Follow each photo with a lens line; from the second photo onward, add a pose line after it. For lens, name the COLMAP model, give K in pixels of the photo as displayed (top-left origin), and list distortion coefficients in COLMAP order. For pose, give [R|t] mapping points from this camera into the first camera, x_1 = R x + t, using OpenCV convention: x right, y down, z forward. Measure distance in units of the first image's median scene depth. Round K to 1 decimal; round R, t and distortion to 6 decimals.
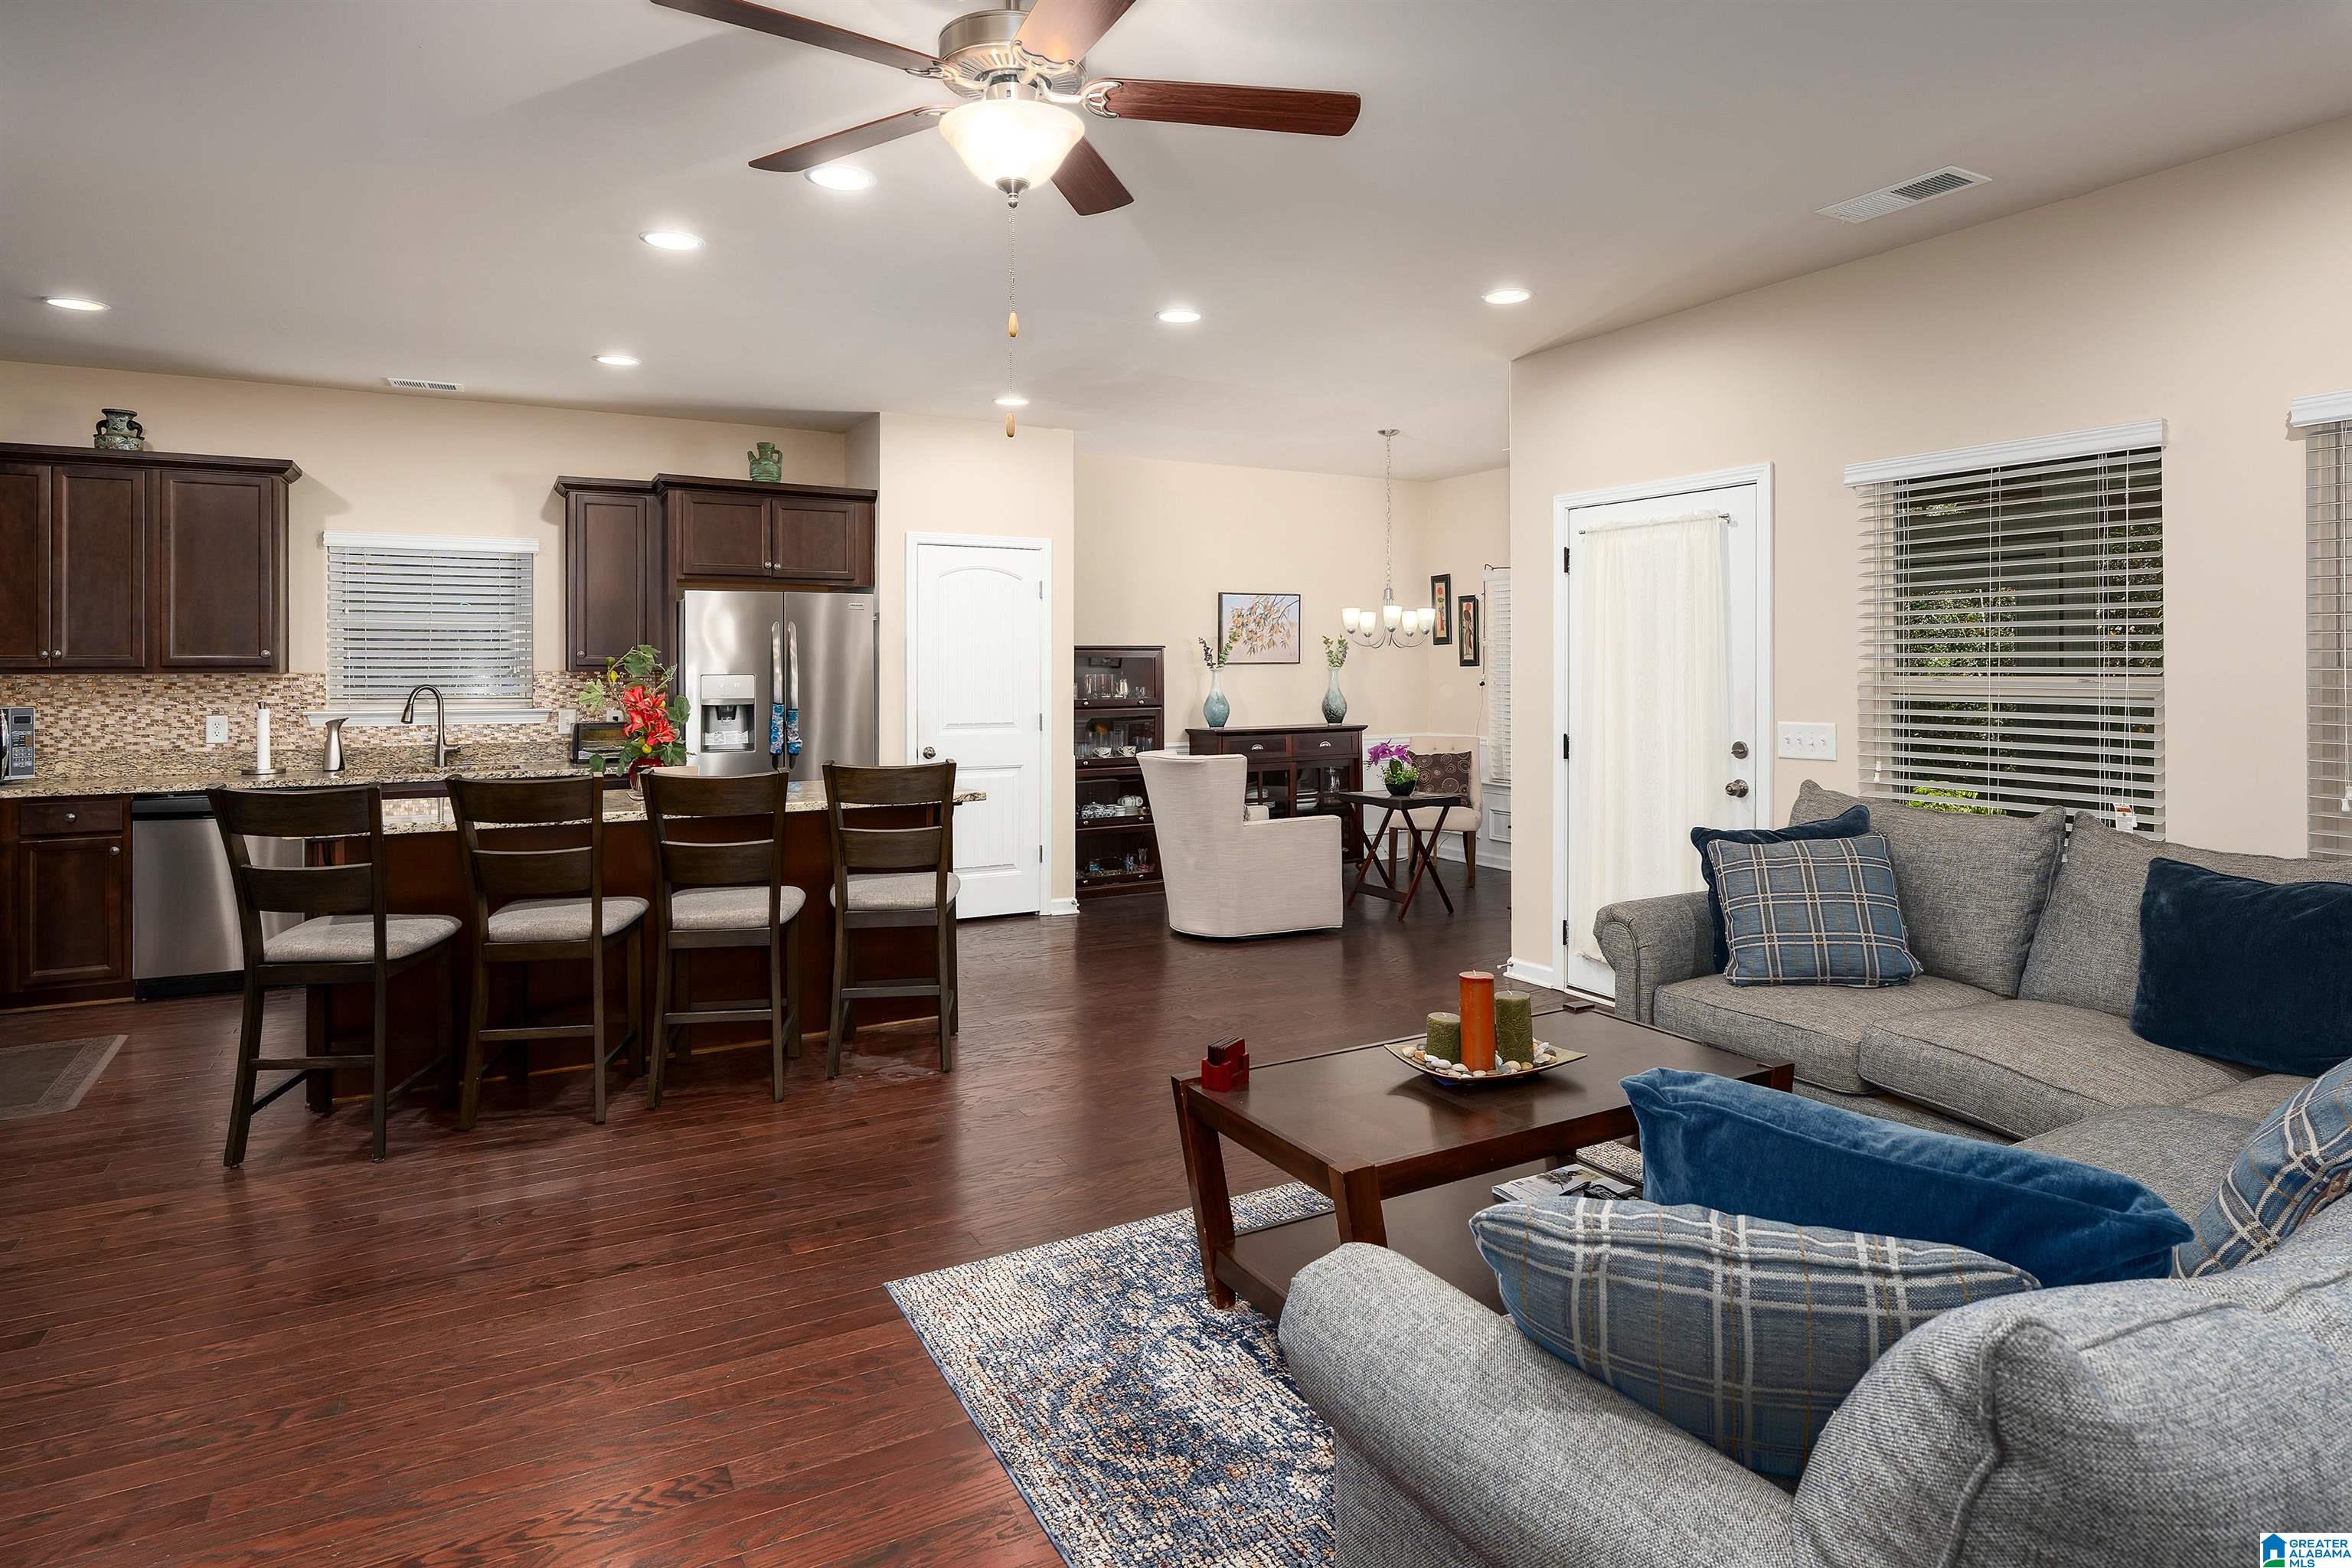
lens RADIAL K [[1295.2, 0, 1175.9], [0, 1295.2, 676.3], [0, 0, 1]] dist [-0.003928, 0.000359]
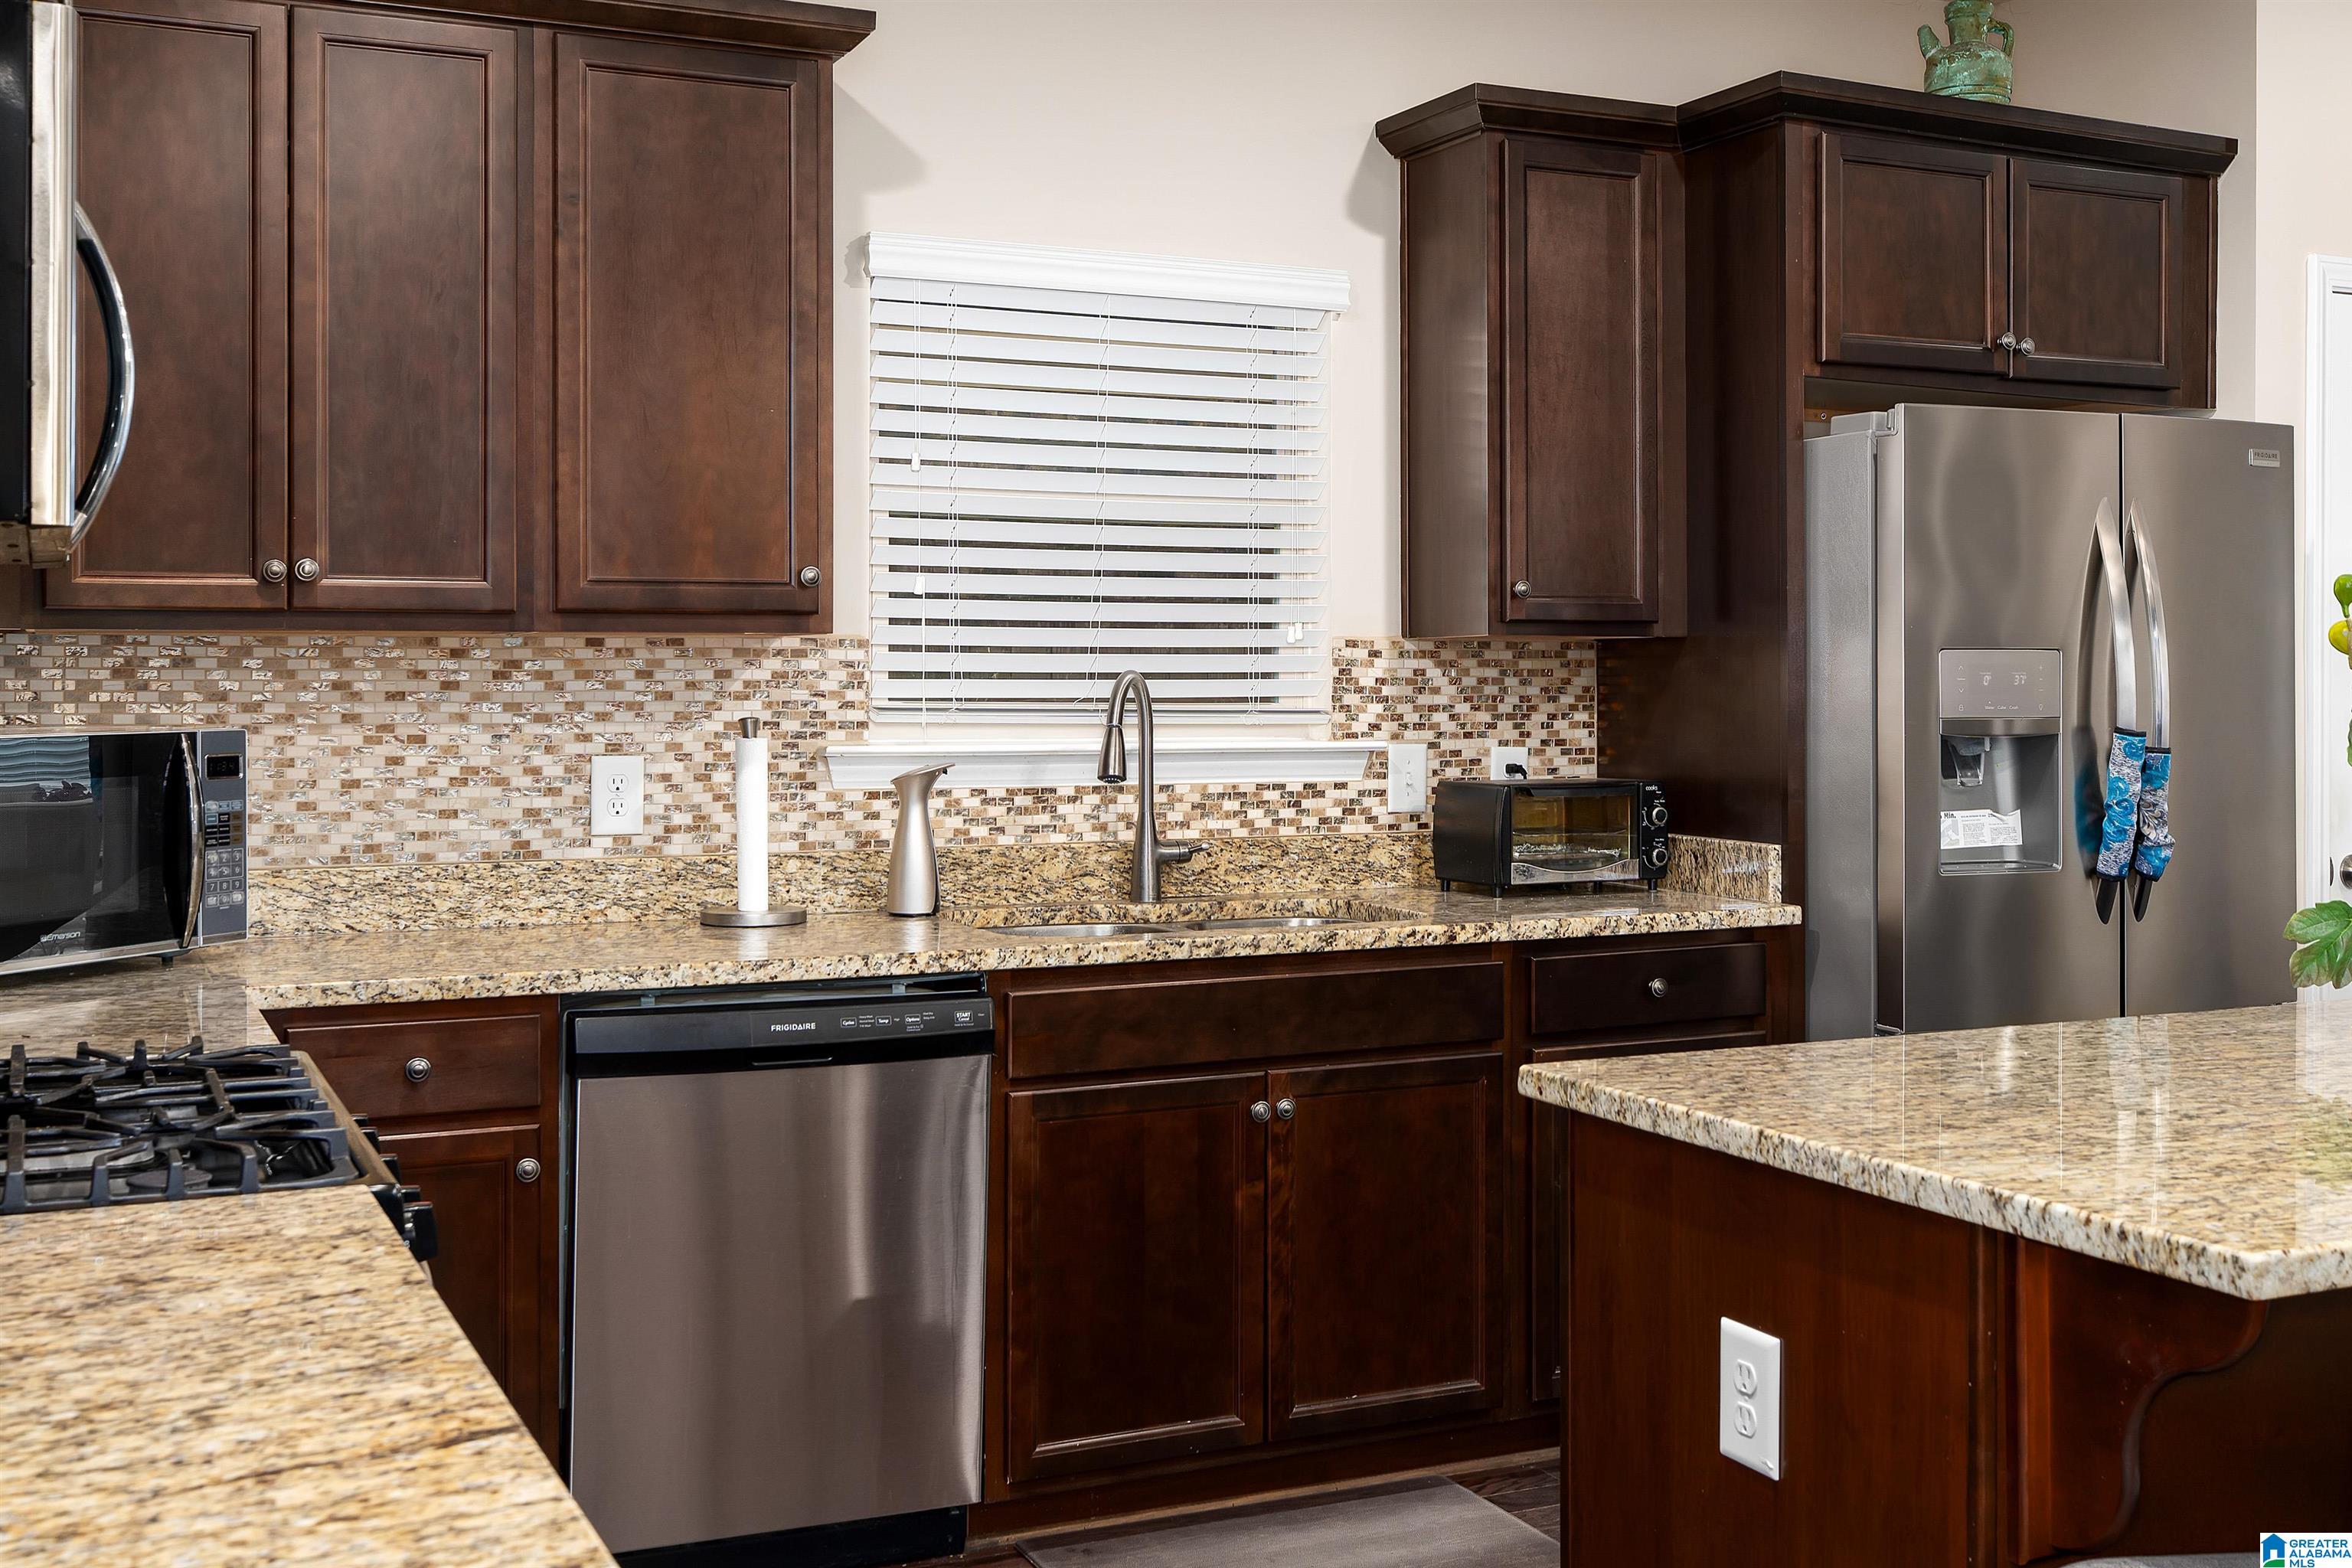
lens RADIAL K [[2457.8, 0, 1212.2], [0, 2457.8, 703.0], [0, 0, 1]] dist [-0.005523, 0.000000]
pose [[0.998282, 0.004492, -0.058412, -0.444494], [-0.004143, 0.999973, 0.006093, 0.009278], [0.058437, -0.005840, 0.998274, 0.284414]]
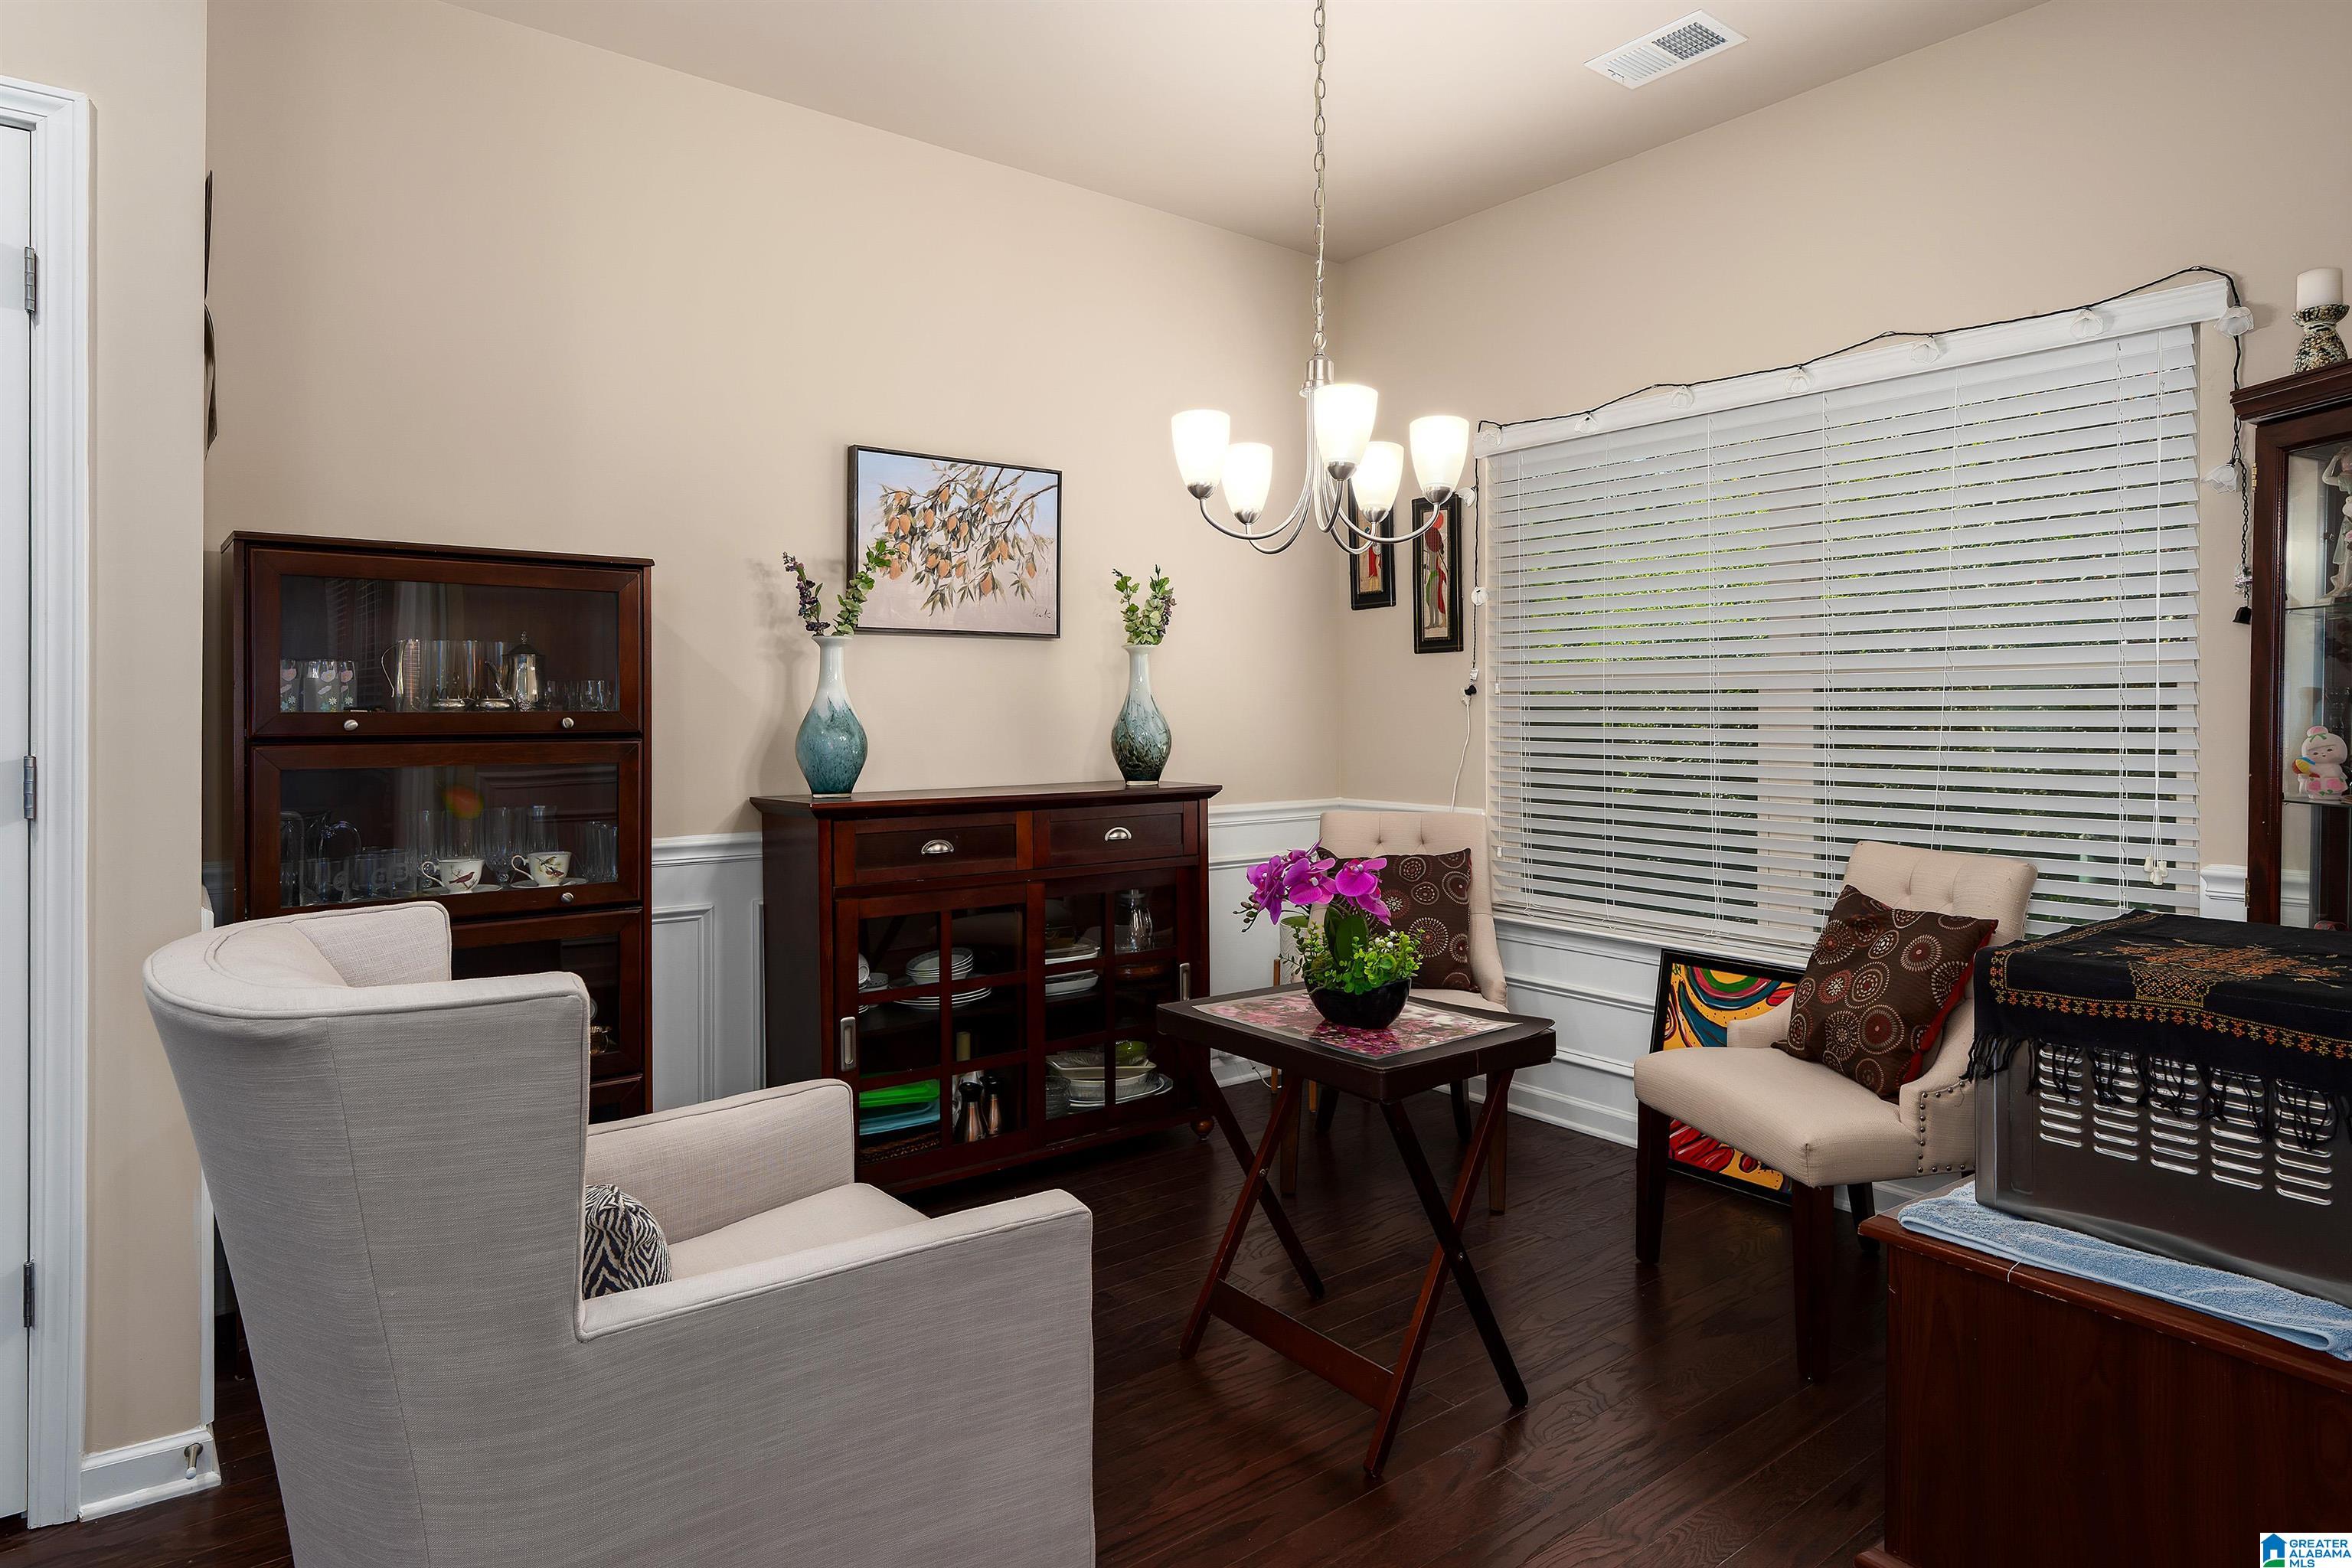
lens RADIAL K [[1338.7, 0, 1155.3], [0, 1338.7, 732.1], [0, 0, 1]] dist [-0.024169, -0.001485]
pose [[0.989968, 0.003414, 0.141253, 0.080116], [-0.004494, 0.999963, 0.007329, 0.021185], [-0.141223, -0.007890, 0.989946, 0.692973]]
